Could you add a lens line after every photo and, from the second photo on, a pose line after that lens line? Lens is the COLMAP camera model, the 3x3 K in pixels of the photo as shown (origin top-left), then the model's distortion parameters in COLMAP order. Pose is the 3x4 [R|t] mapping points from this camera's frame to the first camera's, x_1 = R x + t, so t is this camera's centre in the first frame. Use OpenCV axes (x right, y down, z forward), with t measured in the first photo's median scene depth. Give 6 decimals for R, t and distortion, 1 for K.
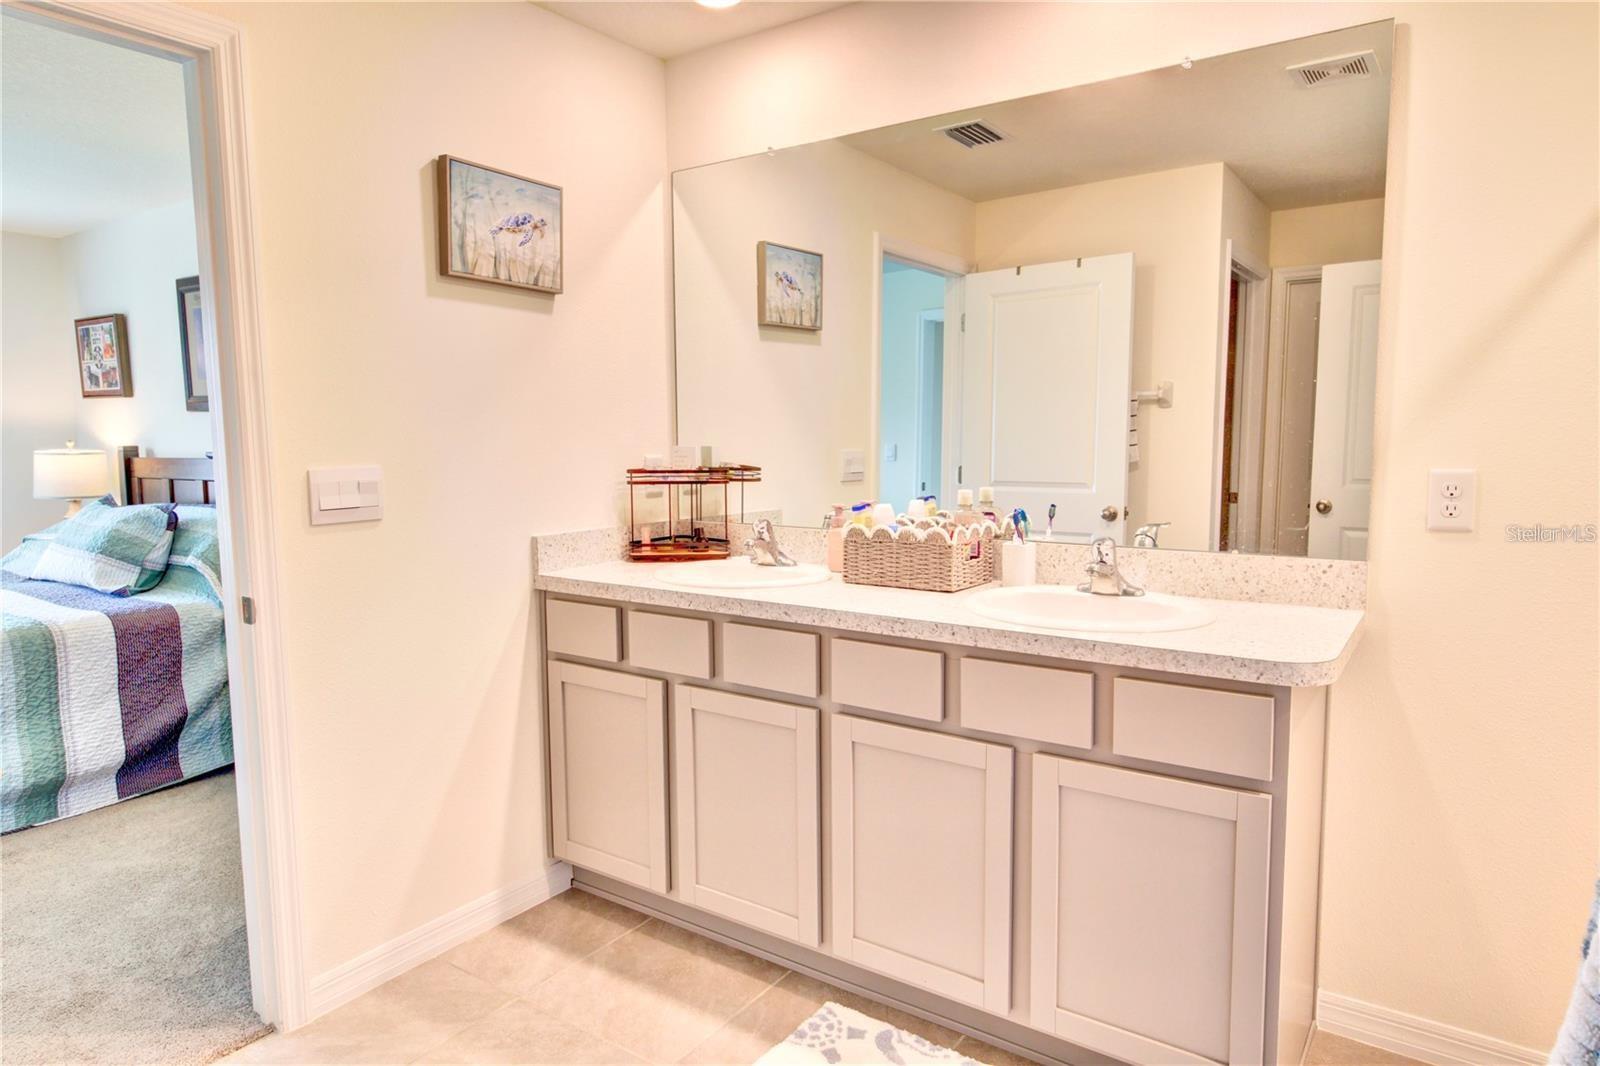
lens RADIAL K [[983.5, 0, 802.3], [0, 983.5, 538.3], [0, 0, 1]] dist [0.012234, -0.002617]
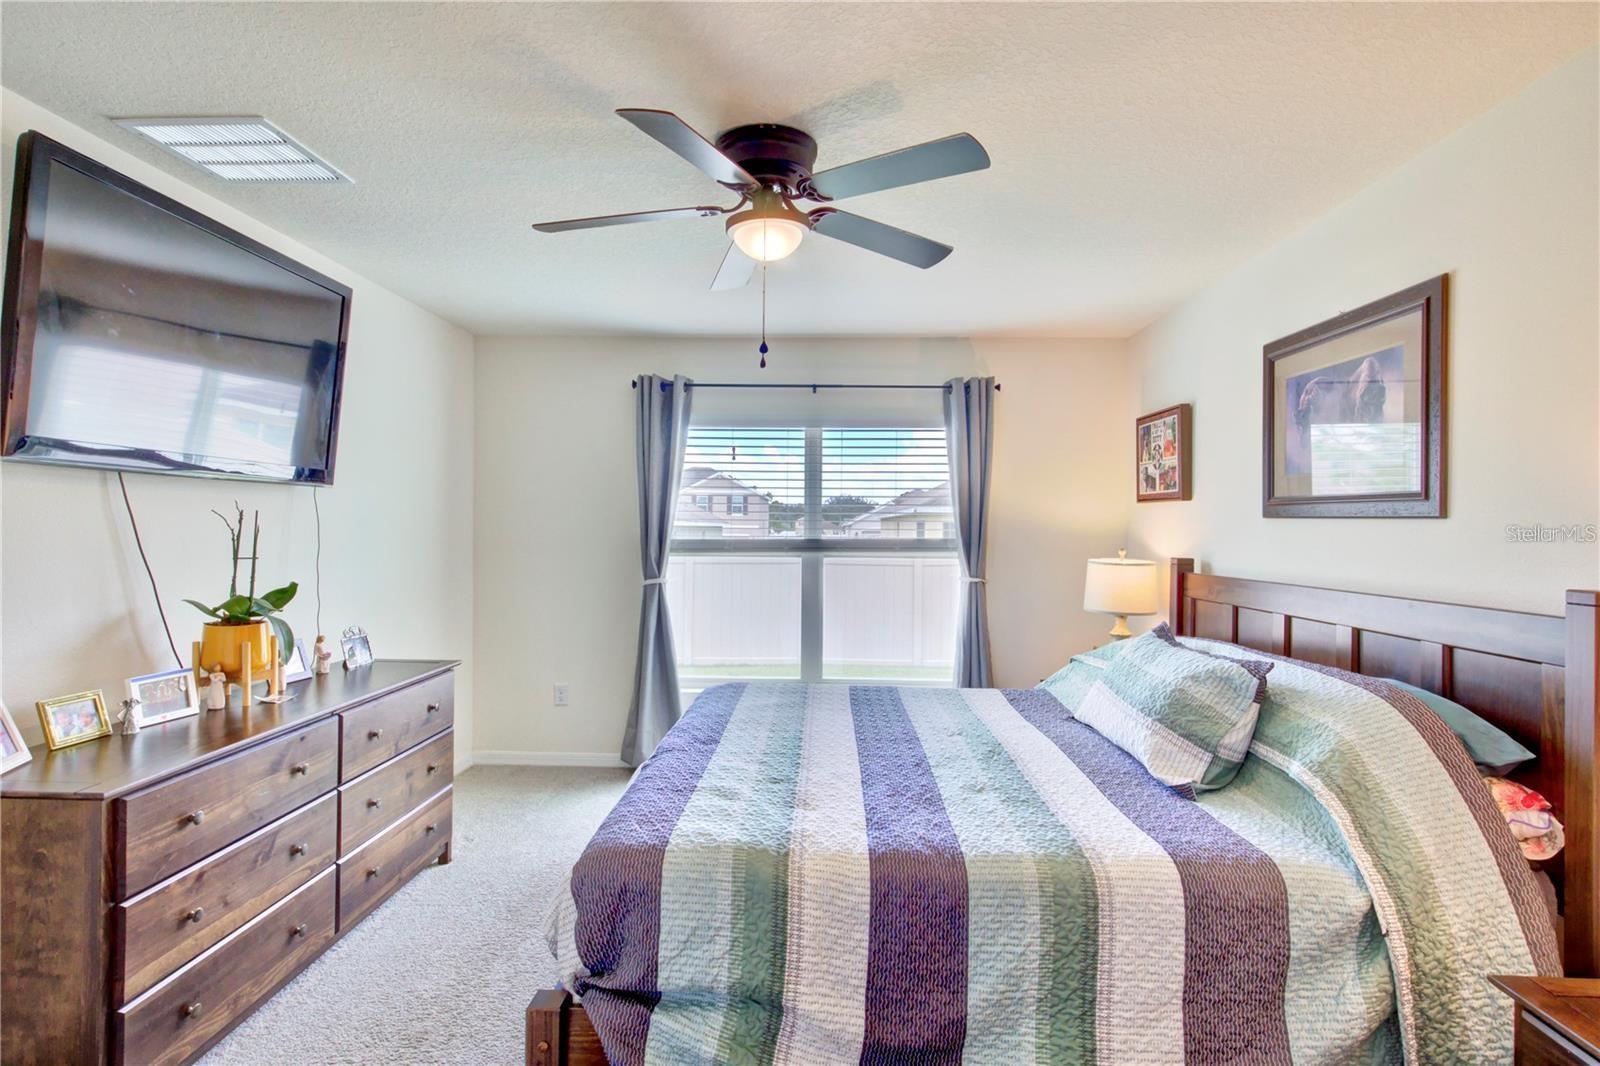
lens RADIAL K [[817.7, 0, 807.9], [0, 817.7, 525.4], [0, 0, 1]] dist [0.002278, -0.001314]
pose [[0.555326, 0.009793, -0.831575, -0.358593], [-0.104429, 0.992837, -0.058046, -0.060618], [0.825050, 0.119075, 0.552370, 0.448393]]
